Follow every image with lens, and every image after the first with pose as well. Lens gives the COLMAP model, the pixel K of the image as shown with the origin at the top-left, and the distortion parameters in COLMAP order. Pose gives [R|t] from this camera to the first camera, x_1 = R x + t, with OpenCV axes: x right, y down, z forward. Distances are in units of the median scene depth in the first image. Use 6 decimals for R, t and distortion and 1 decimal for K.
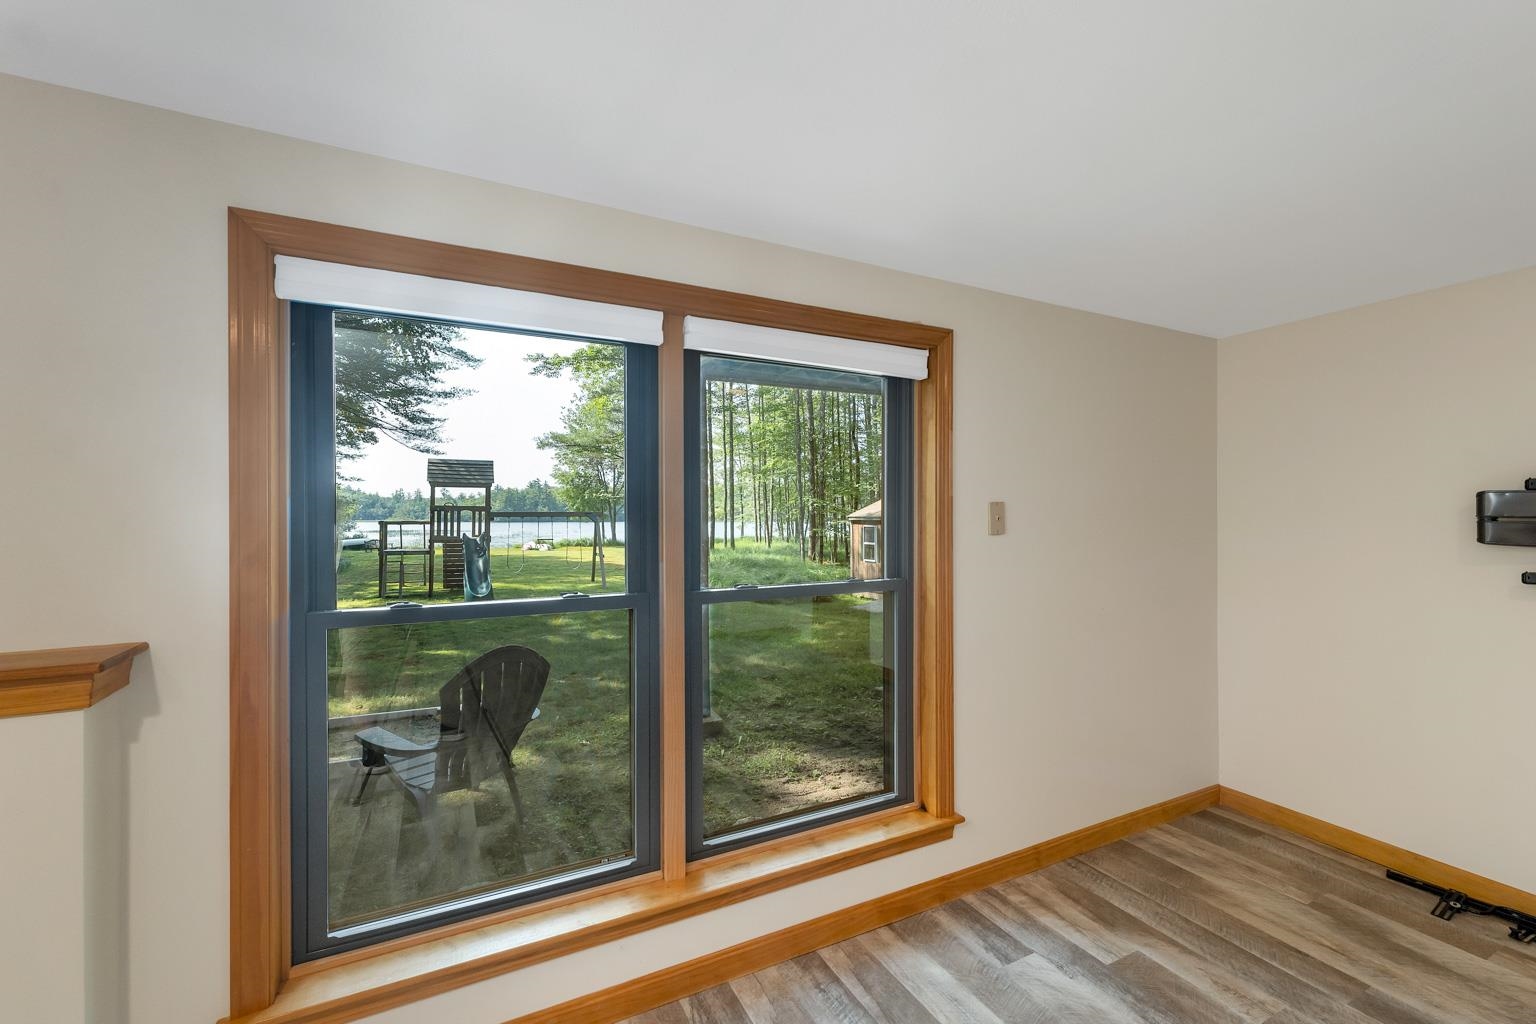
lens RADIAL K [[635.7, 0, 761.4], [0, 635.7, 509.8], [0, 0, 1]] dist [-0.002209, 0.000828]
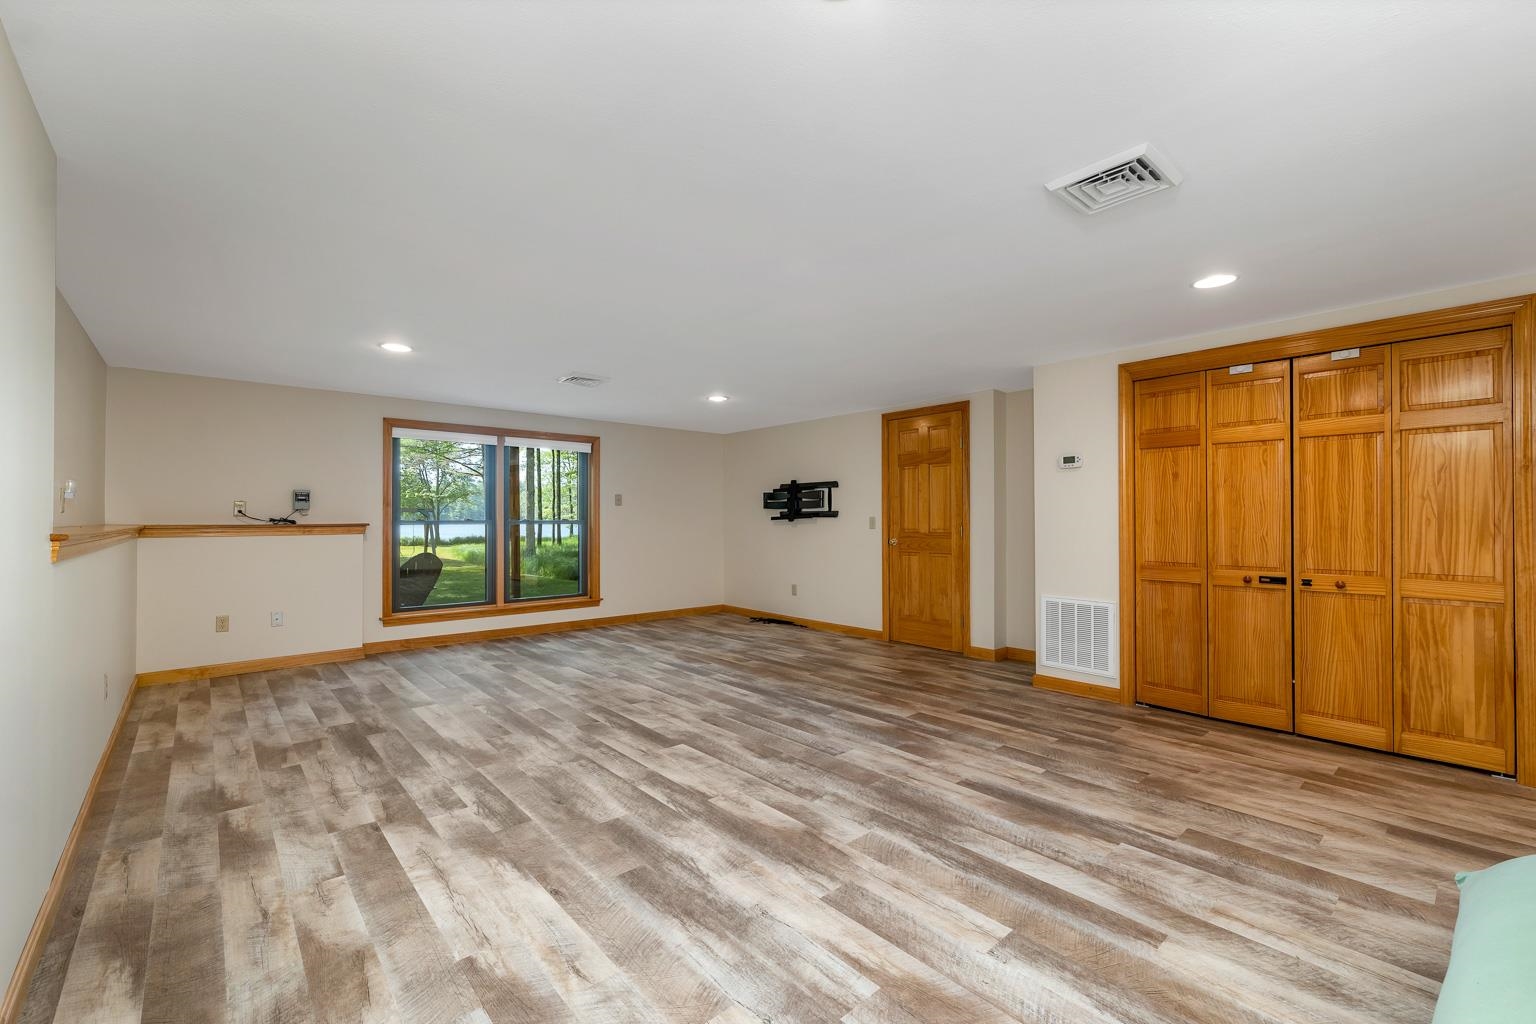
lens RADIAL K [[619.5, 0, 764.5], [0, 619.5, 510.4], [0, 0, 1]] dist [0.001619, 0.000048]
pose [[0.964731, 0.006212, 0.263166, 0.334642], [-0.005447, 0.999979, -0.003636, 0.086408], [-0.263183, 0.002074, 0.964744, -2.442652]]
